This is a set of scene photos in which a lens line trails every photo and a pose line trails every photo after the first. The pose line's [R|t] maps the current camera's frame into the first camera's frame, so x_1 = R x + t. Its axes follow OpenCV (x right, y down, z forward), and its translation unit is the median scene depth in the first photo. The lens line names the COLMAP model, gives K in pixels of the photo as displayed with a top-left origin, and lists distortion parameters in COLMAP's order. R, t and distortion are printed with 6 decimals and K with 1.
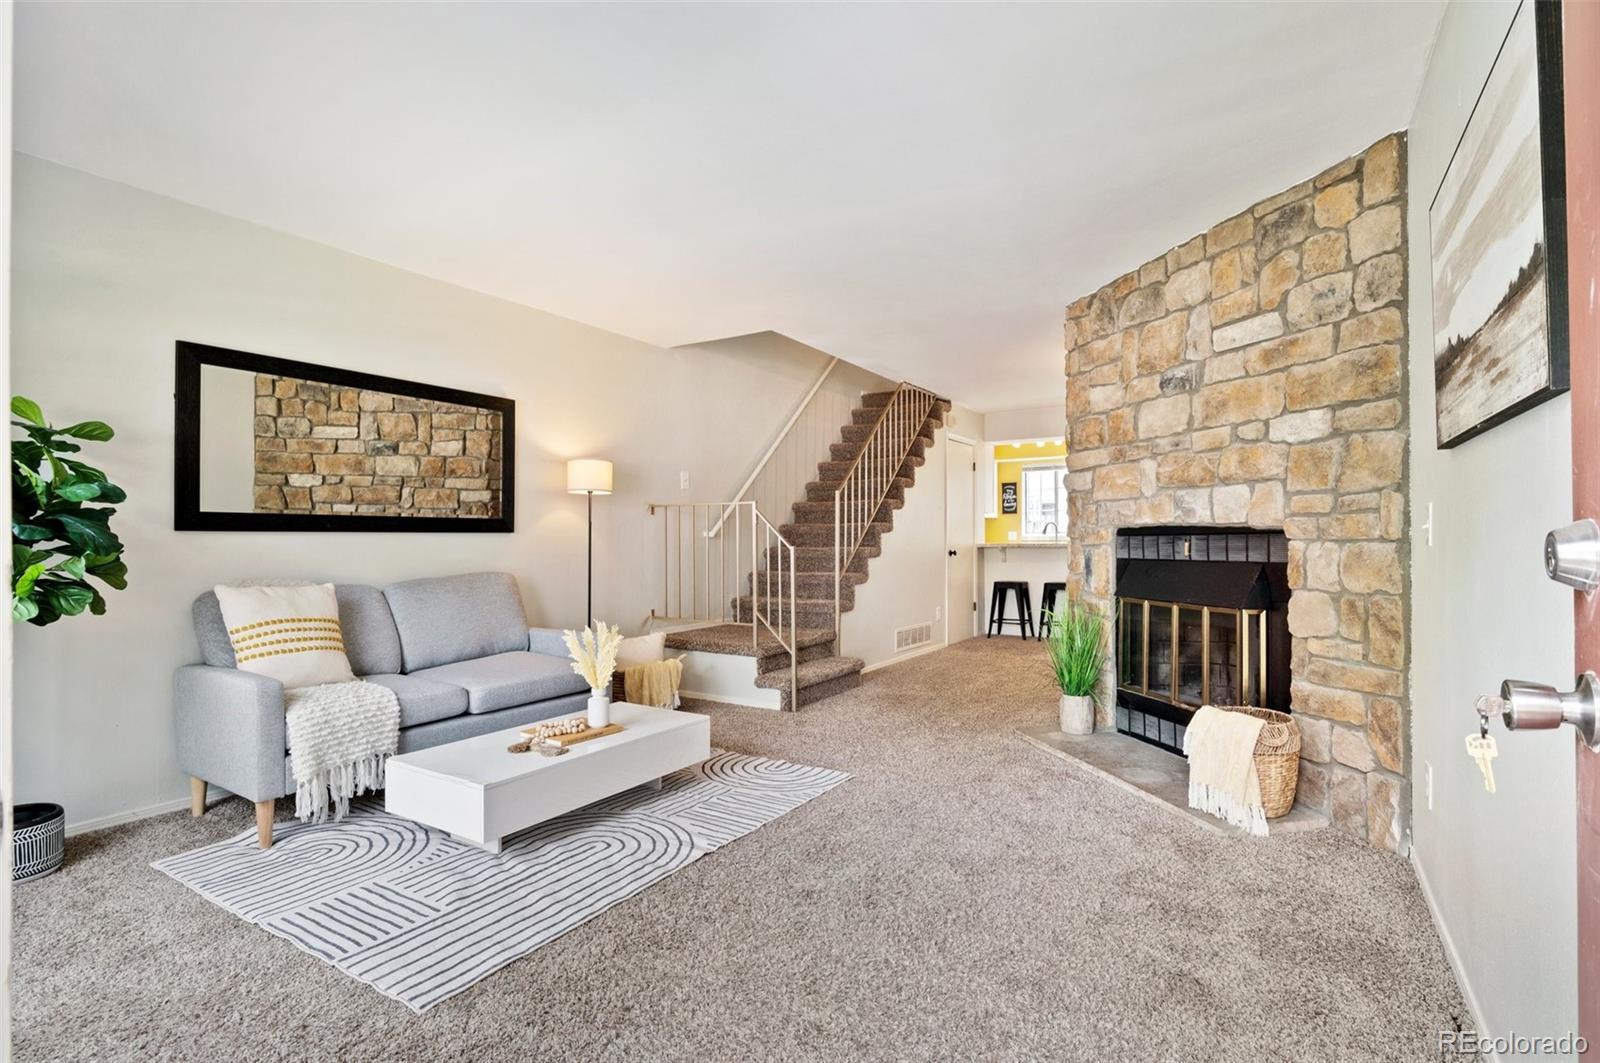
lens RADIAL K [[786.8, 0, 771.5], [0, 786.8, 557.1], [0, 0, 1]] dist [-0.023491, -0.002499]
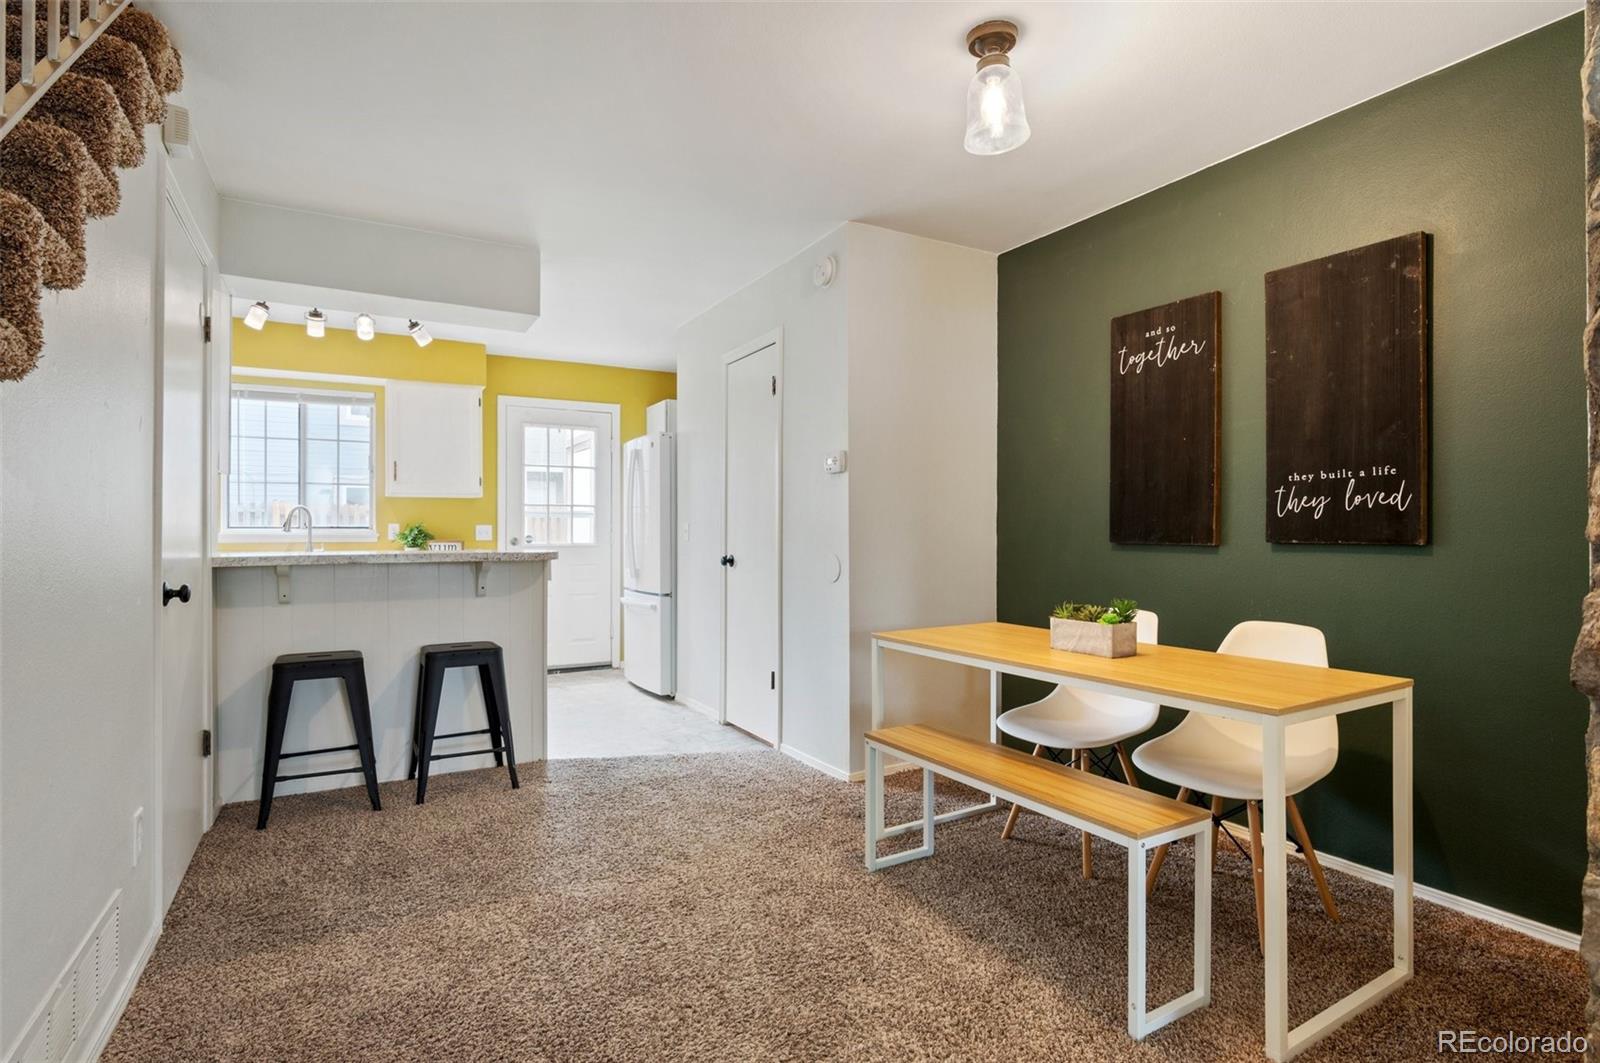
lens RADIAL K [[786.8, 0, 770.9], [0, 786.8, 538.8], [0, 0, 1]] dist [-0.023491, -0.002499]
pose [[0.474371, -0.004842, 0.880312, 0.196034], [0.023038, 0.999711, -0.006915, -0.041856], [-0.880023, 0.023561, 0.474346, 1.578402]]
